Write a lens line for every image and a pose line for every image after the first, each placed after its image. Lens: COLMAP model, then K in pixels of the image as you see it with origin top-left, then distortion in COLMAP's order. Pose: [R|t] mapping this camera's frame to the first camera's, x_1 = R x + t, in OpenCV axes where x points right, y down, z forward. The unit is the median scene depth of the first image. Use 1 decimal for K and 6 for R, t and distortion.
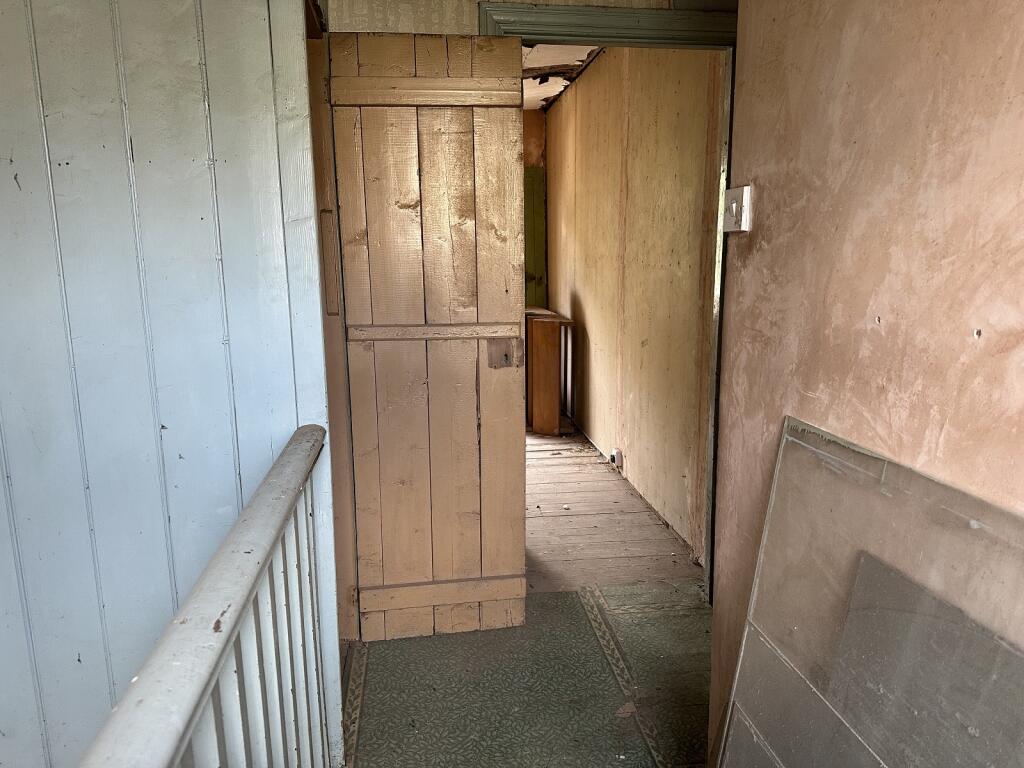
lens RADIAL K [[721.6, 0, 512.0], [0, 721.6, 384.0], [0, 0, 1]] dist [0.066265, -0.105759]
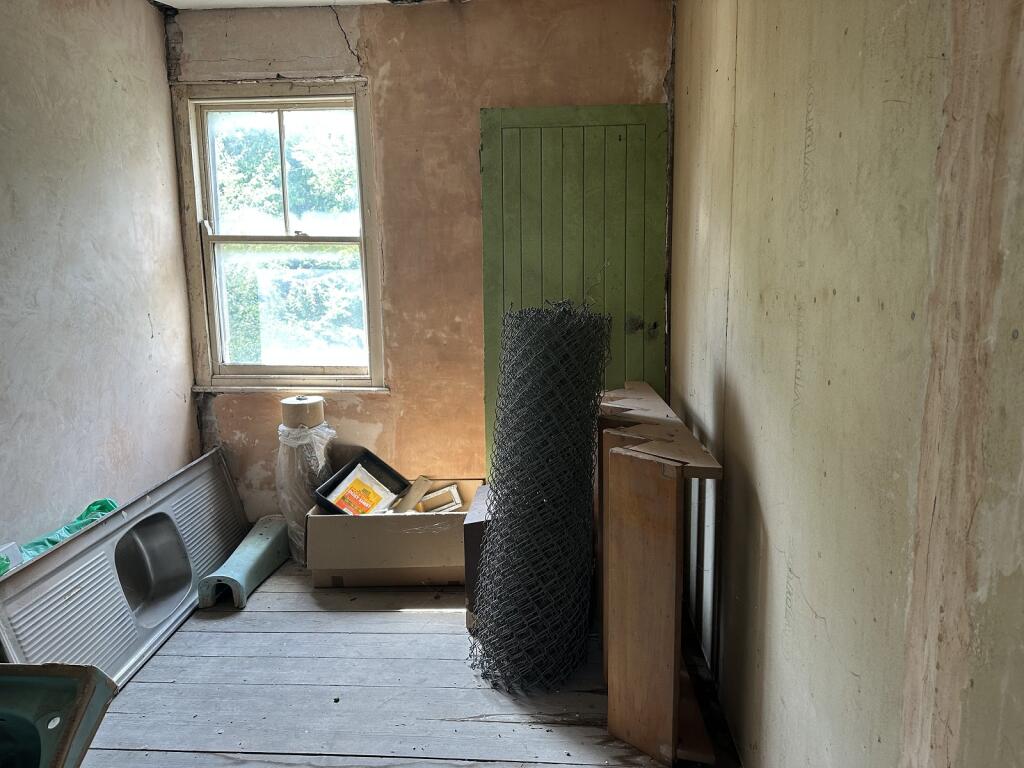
lens RADIAL K [[721.6, 0, 512.0], [0, 721.6, 384.0], [0, 0, 1]] dist [0.066265, -0.105759]
pose [[0.979584, 0.025510, -0.199409, 0.049255], [-0.030594, 0.999280, -0.022452, -0.104741], [0.198693, 0.028095, 0.979659, 0.561897]]
